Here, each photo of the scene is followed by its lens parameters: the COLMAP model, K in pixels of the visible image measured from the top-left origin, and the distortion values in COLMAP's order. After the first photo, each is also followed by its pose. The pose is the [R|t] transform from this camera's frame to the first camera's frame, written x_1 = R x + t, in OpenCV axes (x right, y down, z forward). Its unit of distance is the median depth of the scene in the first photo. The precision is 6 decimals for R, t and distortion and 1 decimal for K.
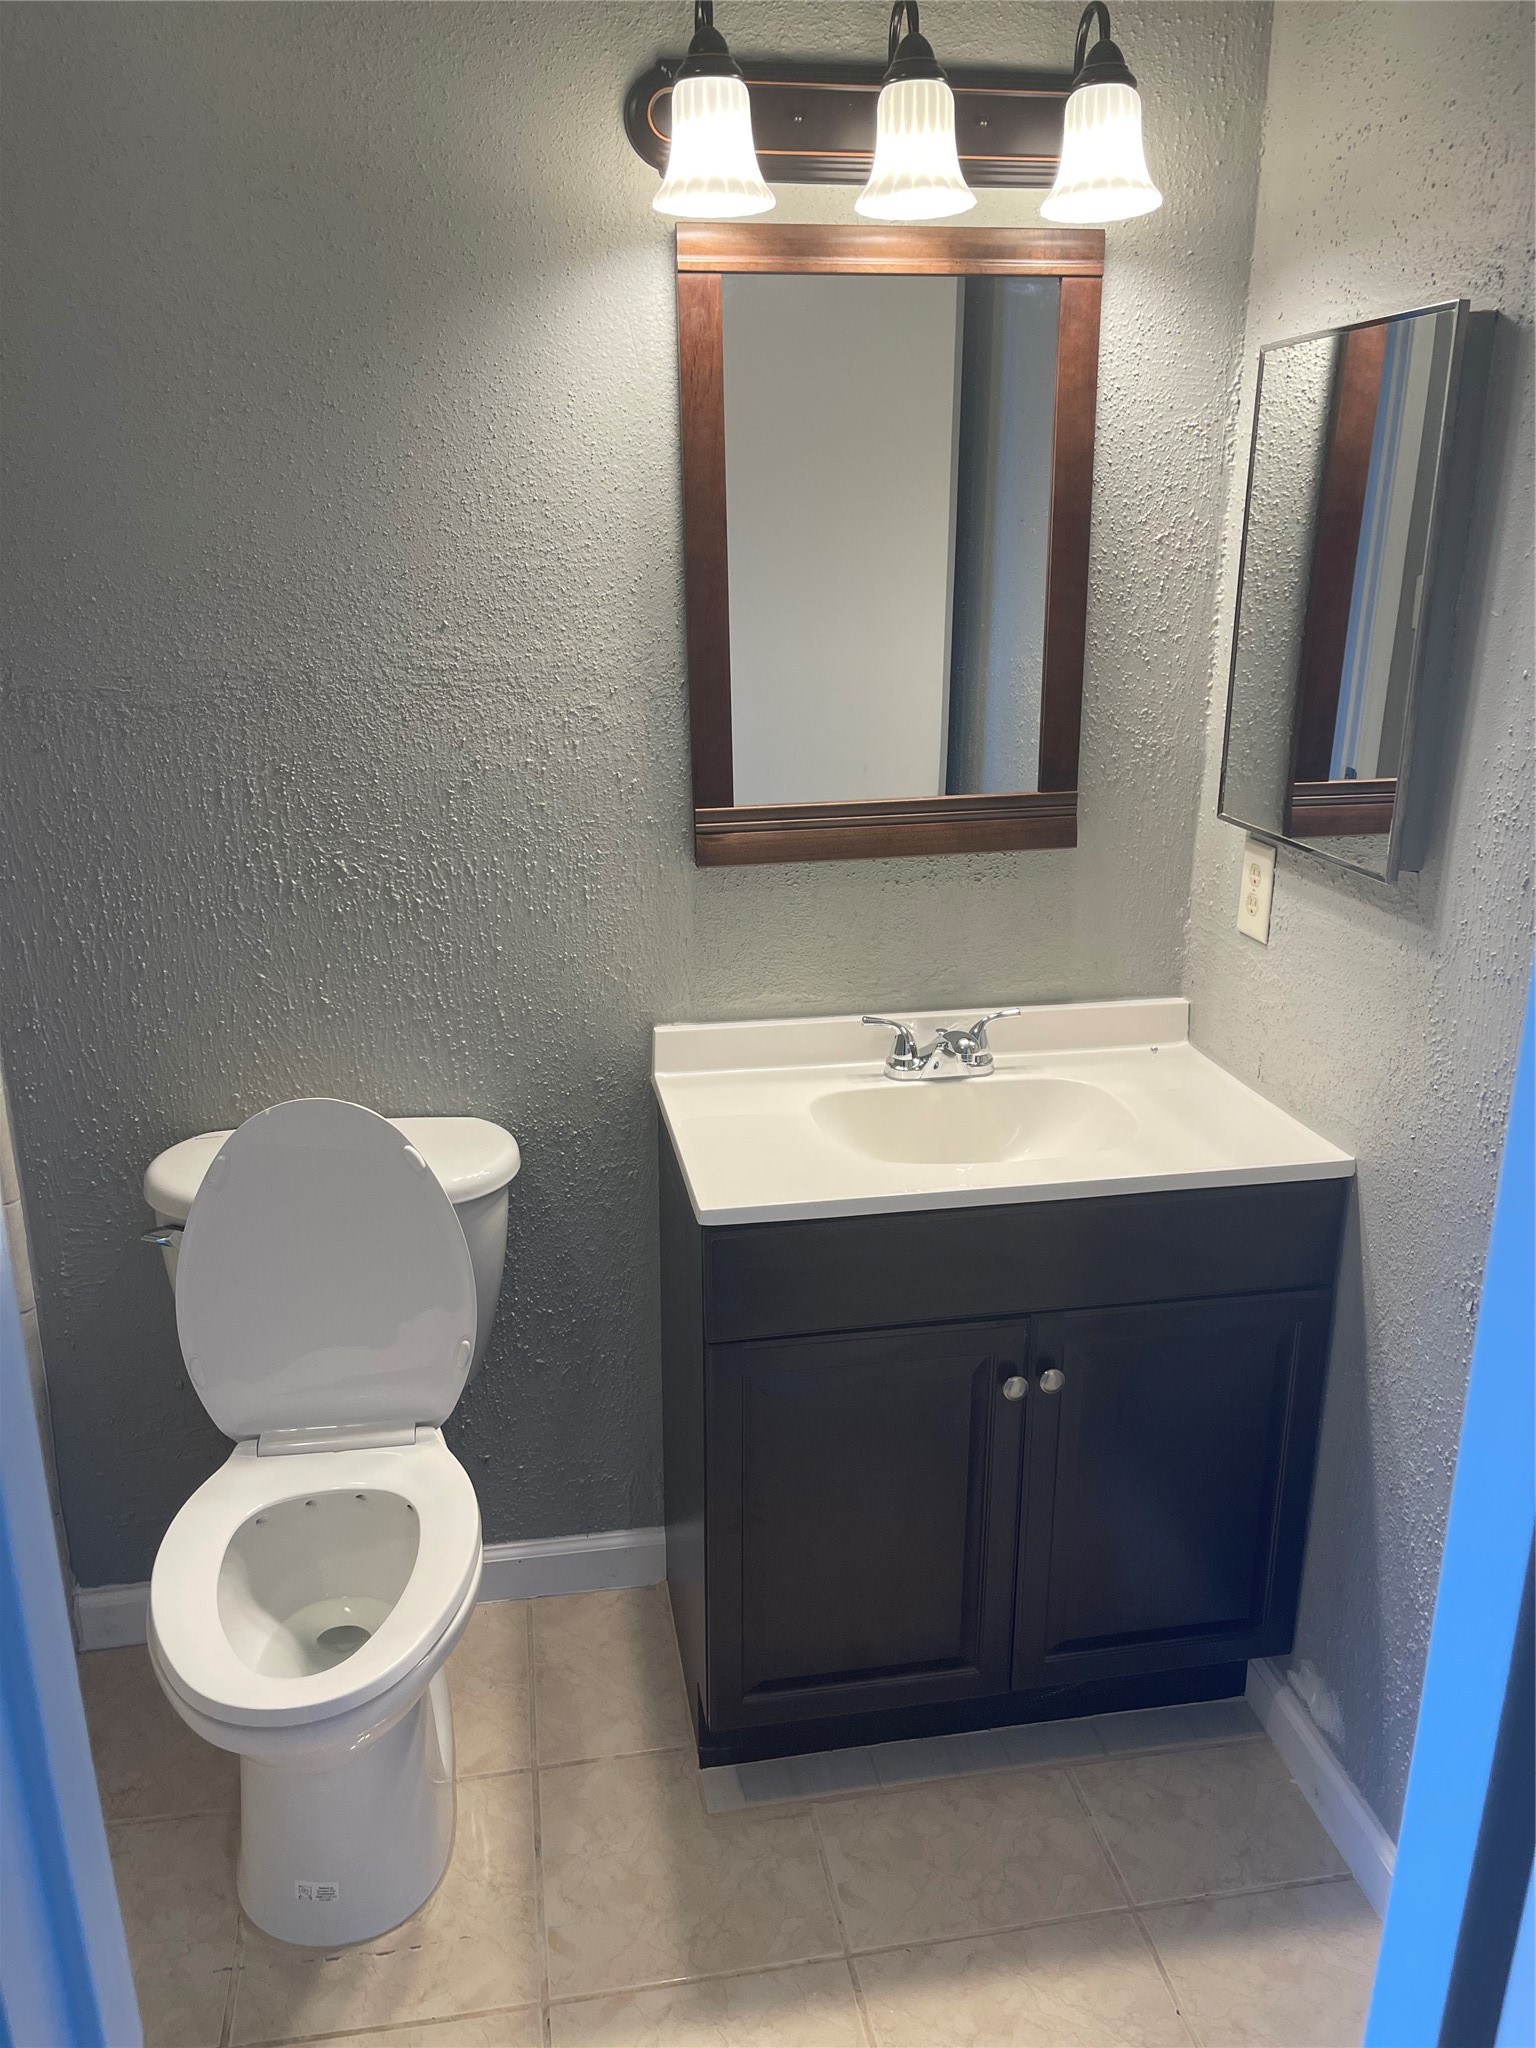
lens RADIAL K [[1542.7, 0, 780.5], [0, 1542.7, 1019.2], [0, 0, 1]] dist [0.056658, -0.082285]
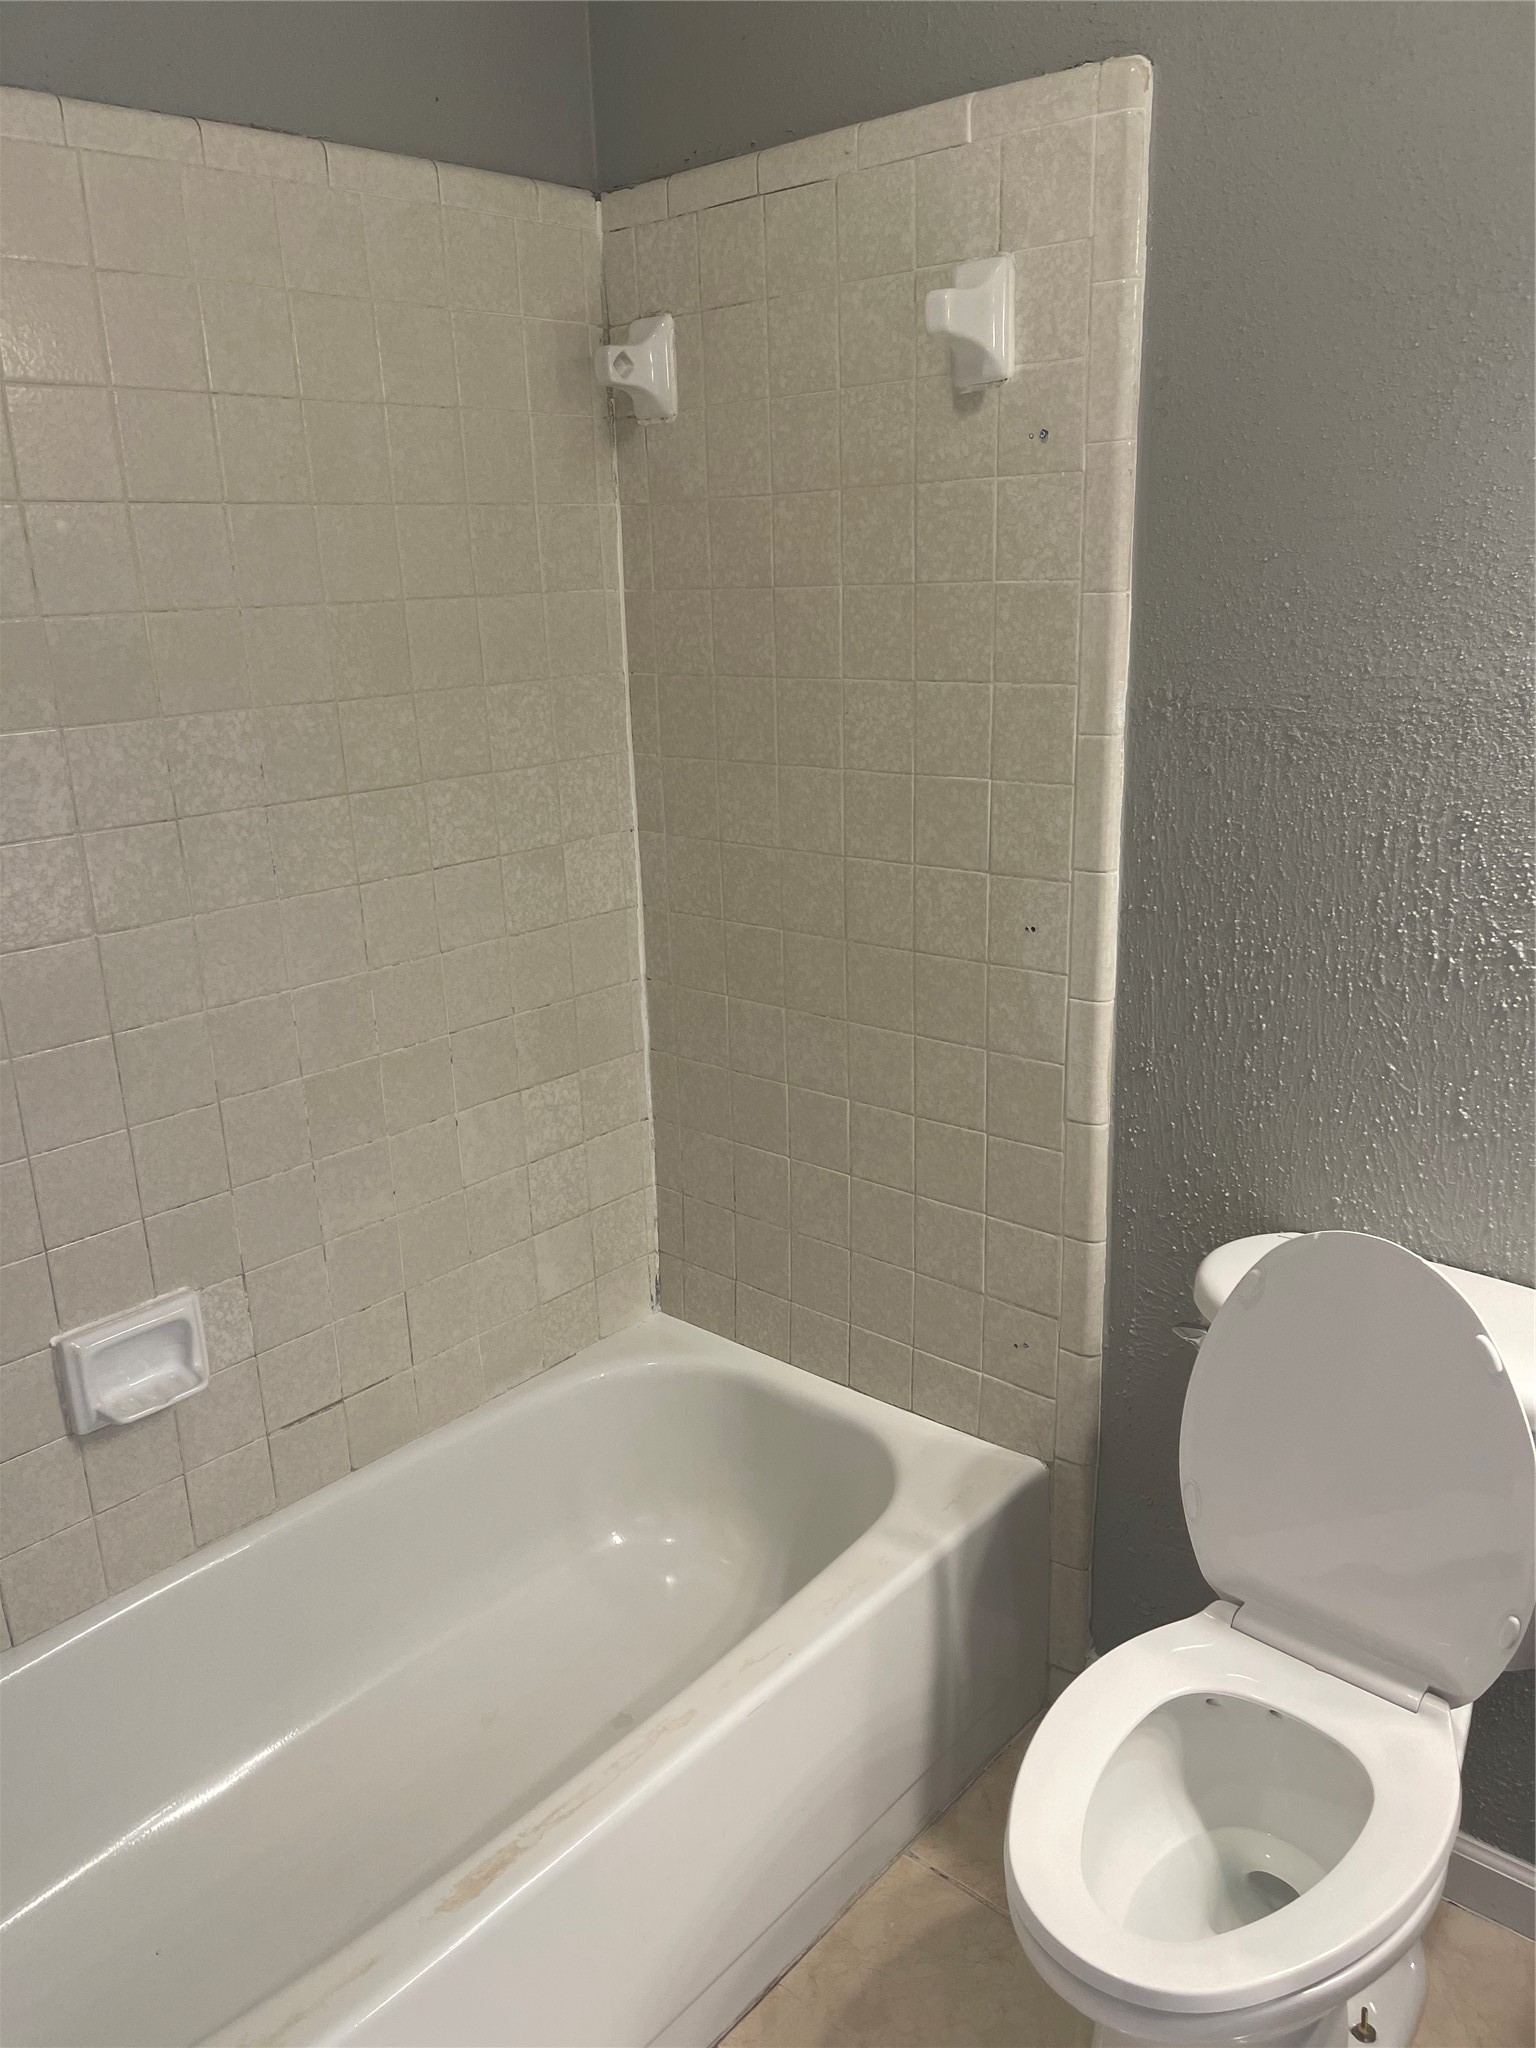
lens RADIAL K [[1542.7, 0, 769.2], [0, 1542.7, 1032.1], [0, 0, 1]] dist [0.056658, -0.082285]
pose [[0.610069, 0.198669, -0.767037, 0.088896], [-0.201440, 0.975138, 0.092351, -0.057000], [0.766314, 0.098171, 0.634921, 0.241624]]
